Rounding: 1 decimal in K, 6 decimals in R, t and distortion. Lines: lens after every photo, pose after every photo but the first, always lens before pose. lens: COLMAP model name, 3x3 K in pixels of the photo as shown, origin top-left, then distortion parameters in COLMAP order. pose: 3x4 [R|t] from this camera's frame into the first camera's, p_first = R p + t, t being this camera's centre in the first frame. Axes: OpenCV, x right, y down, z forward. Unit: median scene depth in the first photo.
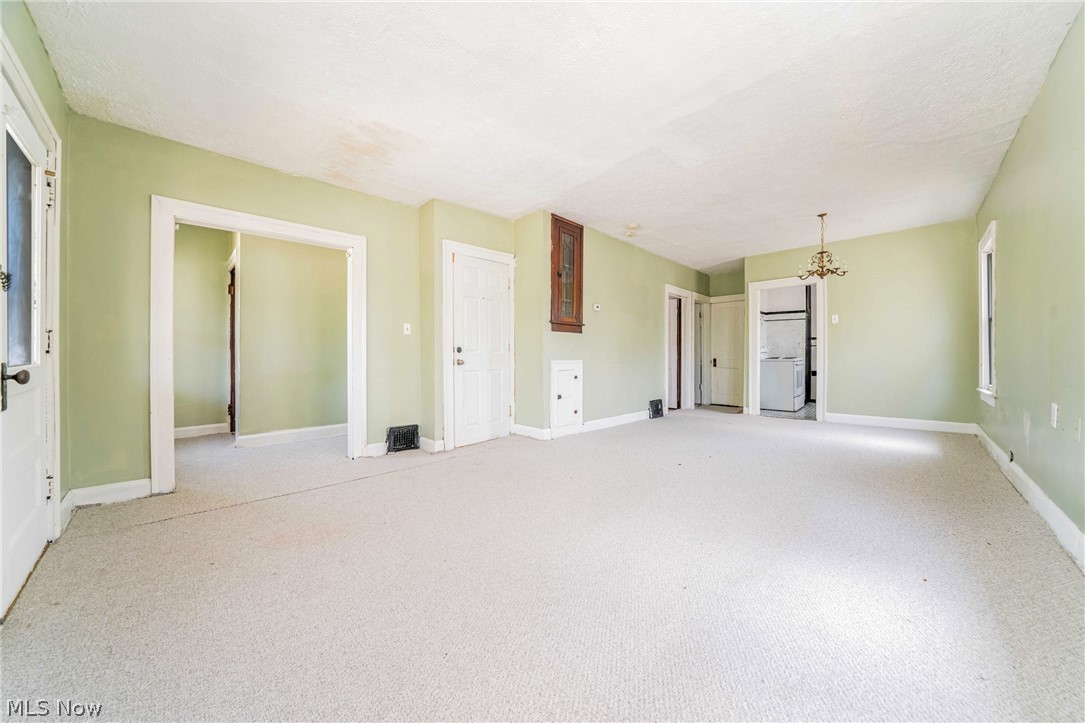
lens RADIAL K [[380.8, 0, 543.0], [0, 380.8, 355.1], [0, 0, 1]] dist [-0.008827, -0.000009]
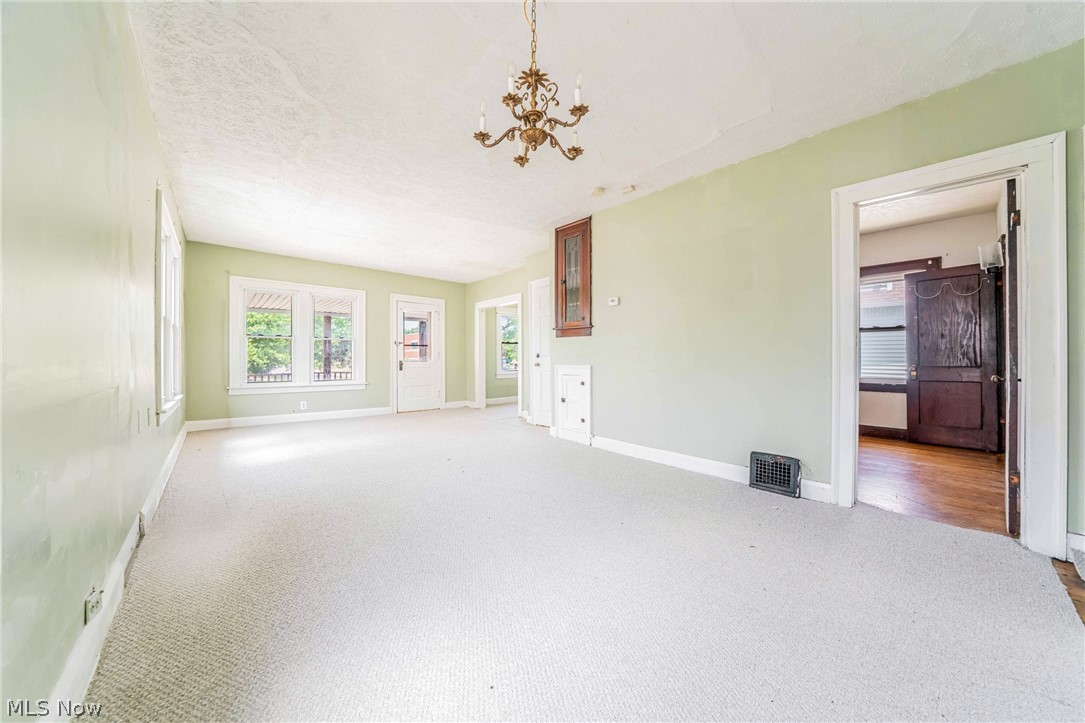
lens RADIAL K [[380.8, 0, 543.1], [0, 380.8, 358.9], [0, 0, 1]] dist [-0.008827, -0.000009]
pose [[-0.061890, -0.001463, -0.998082, 1.034531], [-0.002428, 0.999996, -0.001315, -0.000625], [0.998080, 0.002342, -0.061893, 0.964563]]
